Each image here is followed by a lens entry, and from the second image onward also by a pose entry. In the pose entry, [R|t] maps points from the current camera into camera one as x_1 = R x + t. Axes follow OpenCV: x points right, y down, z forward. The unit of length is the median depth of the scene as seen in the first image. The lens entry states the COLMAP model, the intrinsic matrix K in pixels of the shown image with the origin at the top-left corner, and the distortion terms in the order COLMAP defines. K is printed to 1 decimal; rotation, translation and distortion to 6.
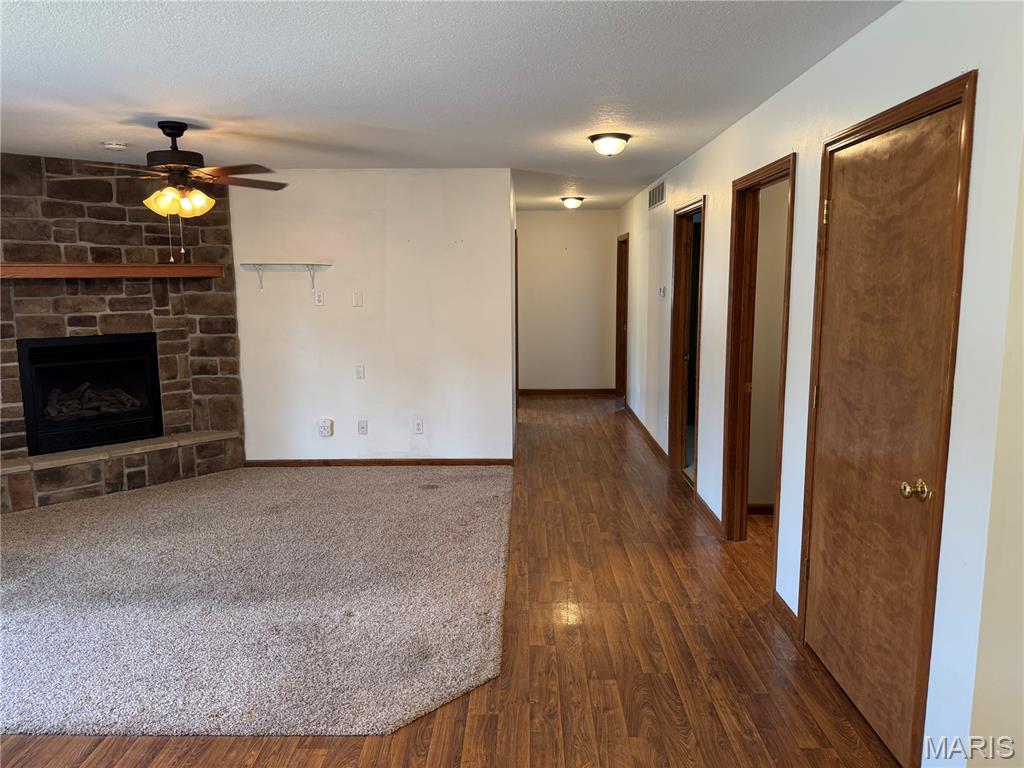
lens RADIAL K [[722.4, 0, 510.2], [0, 722.4, 382.8], [0, 0, 1]] dist [0.038419, -0.046596]
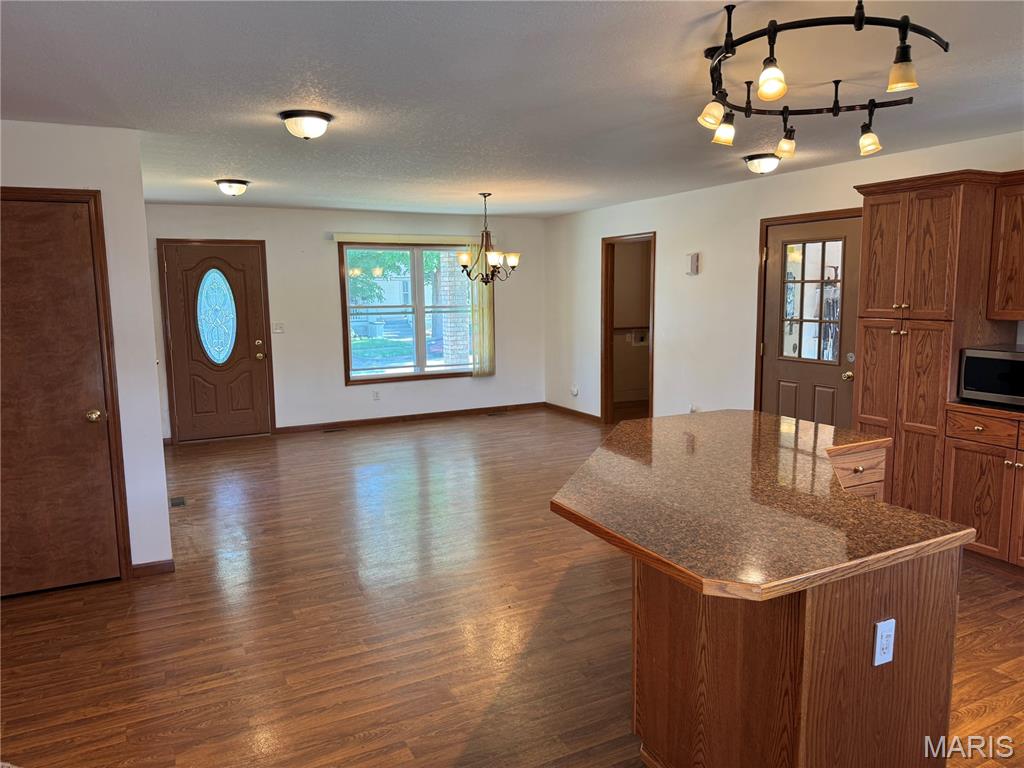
lens RADIAL K [[722.4, 0, 514.5], [0, 722.4, 382.4], [0, 0, 1]] dist [0.038419, -0.046596]
pose [[-0.476766, -0.103030, 0.872971, -0.632165], [0.142018, 0.971032, 0.192166, -0.054579], [-0.867482, 0.215595, -0.448323, 0.384702]]
